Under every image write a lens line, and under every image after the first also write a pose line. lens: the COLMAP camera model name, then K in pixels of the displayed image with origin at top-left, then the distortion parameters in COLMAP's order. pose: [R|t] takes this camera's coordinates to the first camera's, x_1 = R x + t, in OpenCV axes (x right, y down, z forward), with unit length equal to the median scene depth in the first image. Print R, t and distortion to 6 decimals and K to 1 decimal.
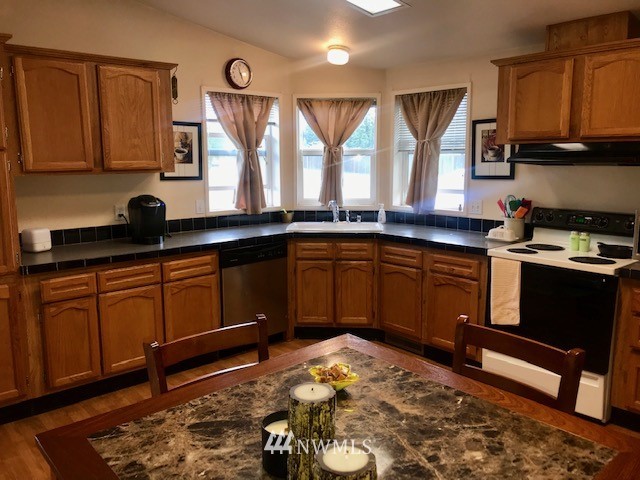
lens RADIAL K [[519.7, 0, 320.0], [0, 519.7, 240.0], [0, 0, 1]] dist [0.004127, 0.000870]
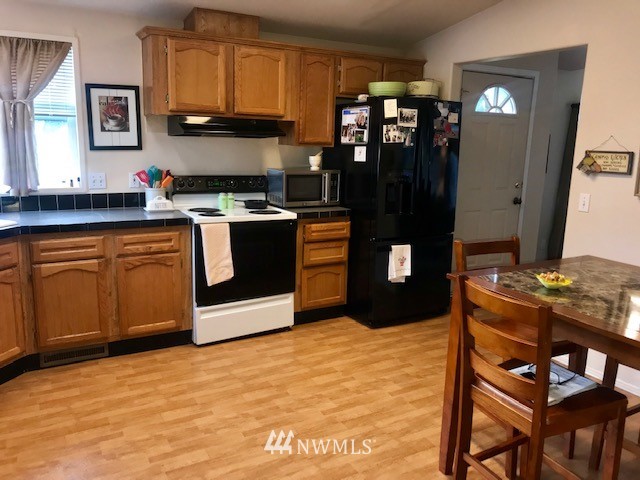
lens RADIAL K [[519.7, 0, 320.0], [0, 519.7, 240.0], [0, 0, 1]] dist [0.004127, 0.000870]
pose [[0.211209, -0.181787, 0.960387, -0.564888], [0.126734, 0.979352, 0.157506, -0.063559], [-0.969190, 0.088447, 0.229887, 0.473240]]
